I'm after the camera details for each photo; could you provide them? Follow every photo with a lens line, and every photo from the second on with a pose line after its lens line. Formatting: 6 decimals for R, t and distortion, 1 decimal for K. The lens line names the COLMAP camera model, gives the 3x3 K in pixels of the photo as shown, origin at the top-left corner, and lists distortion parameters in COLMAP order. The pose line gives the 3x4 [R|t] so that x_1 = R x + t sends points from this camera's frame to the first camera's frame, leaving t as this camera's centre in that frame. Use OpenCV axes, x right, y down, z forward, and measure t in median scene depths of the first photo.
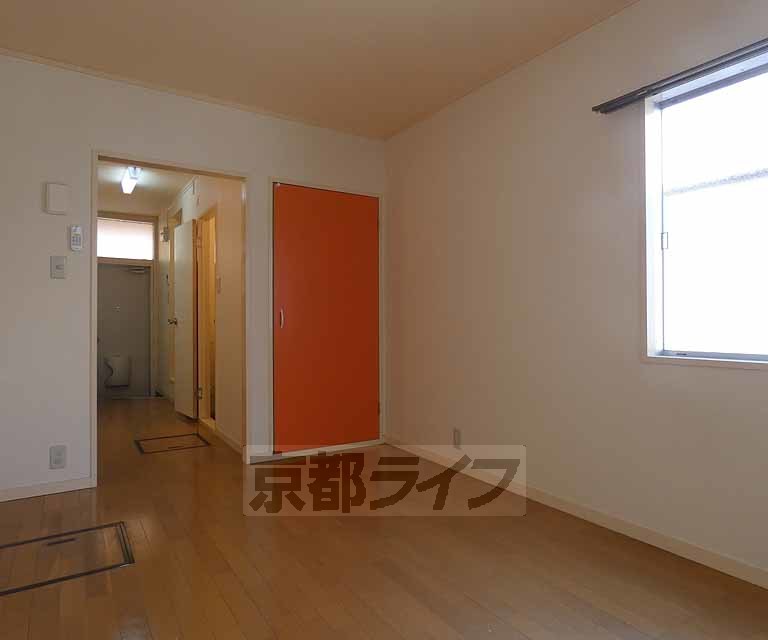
lens RADIAL K [[509.2, 0, 384.0], [0, 509.2, 320.0], [0, 0, 1]] dist [0.004339, 0.001149]
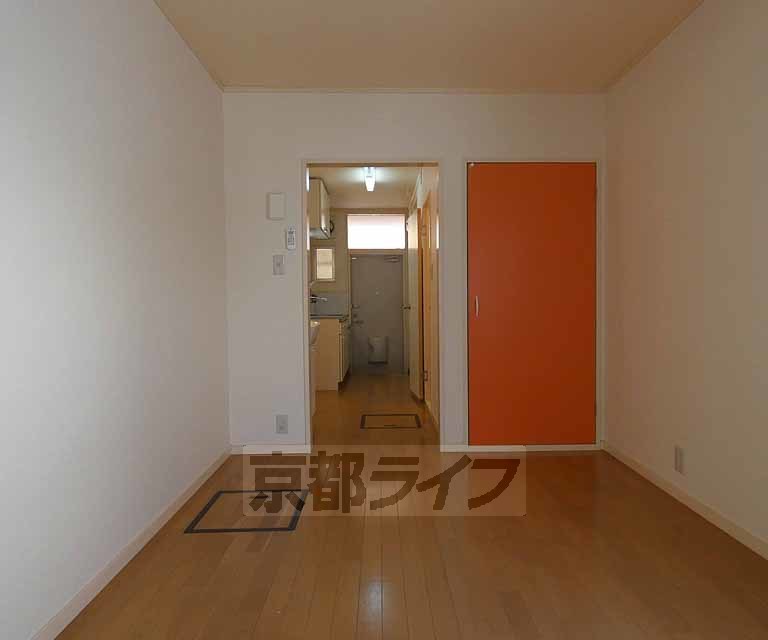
lens RADIAL K [[505.9, 0, 384.0], [0, 505.9, 320.0], [0, 0, 1]] dist [-0.027210, 0.001196]
pose [[0.850094, 0.013017, -0.526470, 0.121416], [0.008826, 0.999202, 0.038958, -0.012756], [0.526557, -0.037764, 0.849301, 0.088016]]
